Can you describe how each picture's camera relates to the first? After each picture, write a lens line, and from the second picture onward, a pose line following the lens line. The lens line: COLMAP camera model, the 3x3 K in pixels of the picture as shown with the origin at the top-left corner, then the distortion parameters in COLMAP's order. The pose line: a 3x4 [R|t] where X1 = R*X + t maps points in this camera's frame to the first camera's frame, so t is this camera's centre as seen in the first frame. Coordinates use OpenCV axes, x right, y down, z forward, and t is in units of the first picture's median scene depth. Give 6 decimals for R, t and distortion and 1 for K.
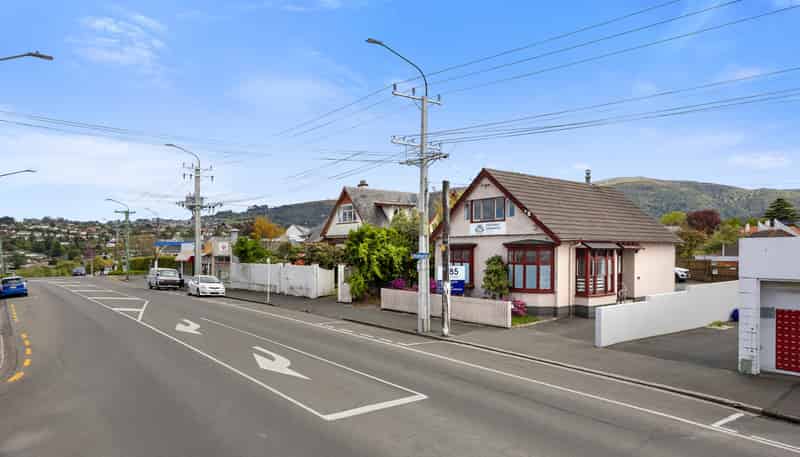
lens RADIAL K [[579.0, 0, 401.1], [0, 579.0, 254.9], [0, 0, 1]] dist [0.000434, -0.000022]
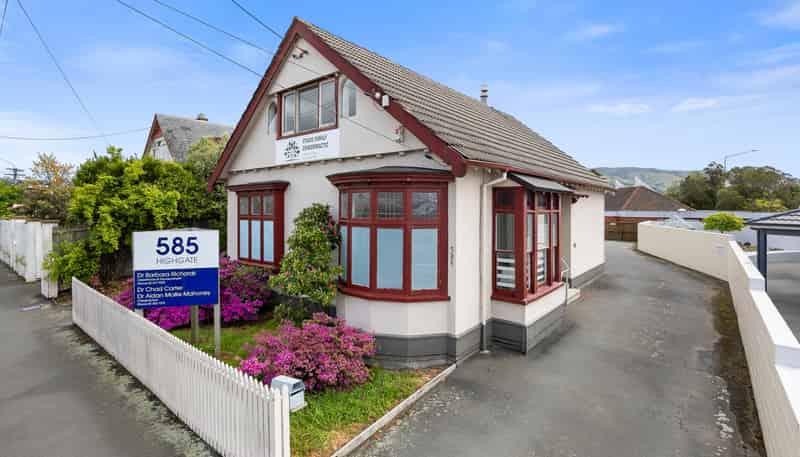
lens RADIAL K [[376.5, 0, 399.2], [0, 376.5, 210.8], [0, 0, 1]] dist [-0.000152, -0.000005]
pose [[0.984433, 0.001421, 0.175756, 0.182341], [-0.001468, 0.999999, 0.000140, 0.005723], [-0.175755, -0.000396, 0.984434, 0.733465]]
